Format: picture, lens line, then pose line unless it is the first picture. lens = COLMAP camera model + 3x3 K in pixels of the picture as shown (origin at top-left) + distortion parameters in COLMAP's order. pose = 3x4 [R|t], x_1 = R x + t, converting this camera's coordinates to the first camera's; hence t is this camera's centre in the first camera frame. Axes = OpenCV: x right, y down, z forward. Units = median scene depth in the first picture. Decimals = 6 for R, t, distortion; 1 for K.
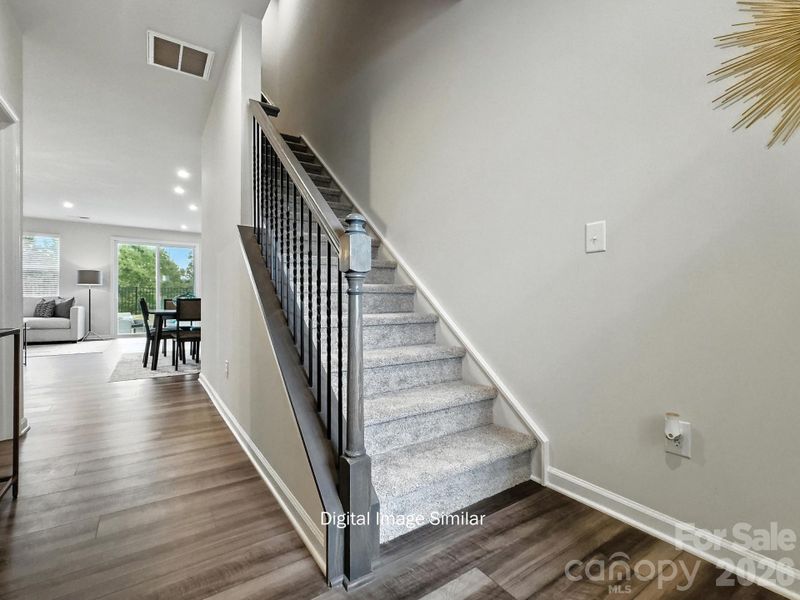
lens RADIAL K [[368.8, 0, 398.8], [0, 368.8, 301.5], [0, 0, 1]] dist [-0.002180, -0.000671]
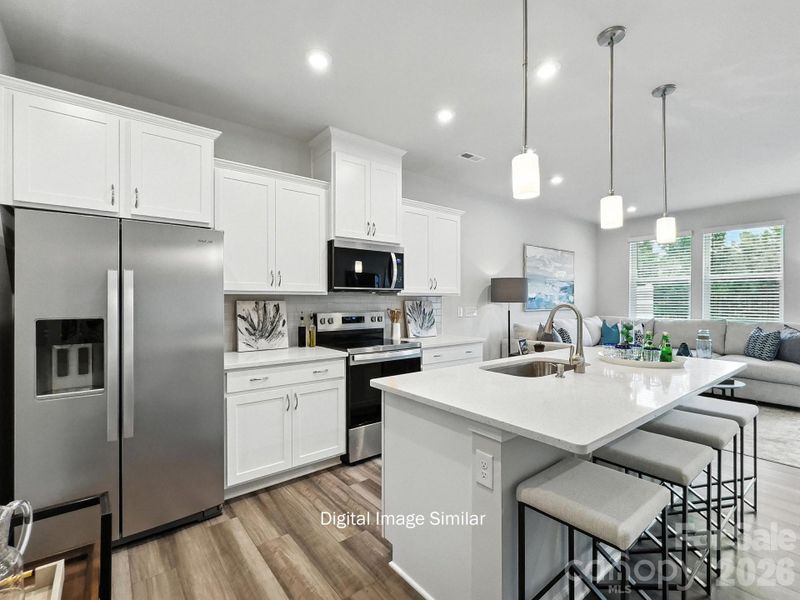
lens RADIAL K [[368.8, 0, 398.4], [0, 368.8, 300.9], [0, 0, 1]] dist [-0.002180, -0.000671]
pose [[0.083970, 0.001166, -0.996468, -0.381141], [0.001004, 0.999999, 0.001255, -0.050238], [0.996468, -0.001106, 0.083969, 0.326615]]
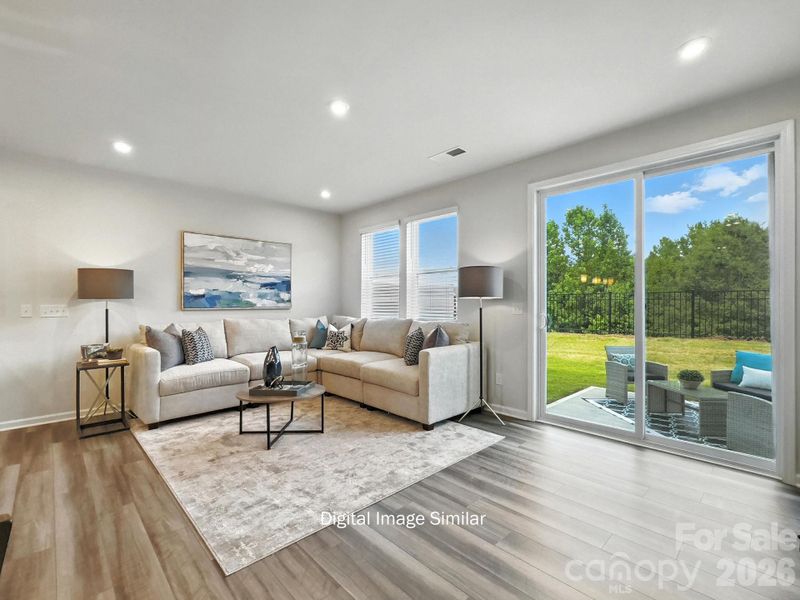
lens RADIAL K [[368.8, 0, 395.5], [0, 368.8, 311.4], [0, 0, 1]] dist [-0.002180, -0.000671]
pose [[0.168792, 0.024715, -0.985342, -0.410156], [0.002197, 0.999674, 0.025450, -0.042804], [0.985649, -0.006461, 0.168683, 0.829544]]
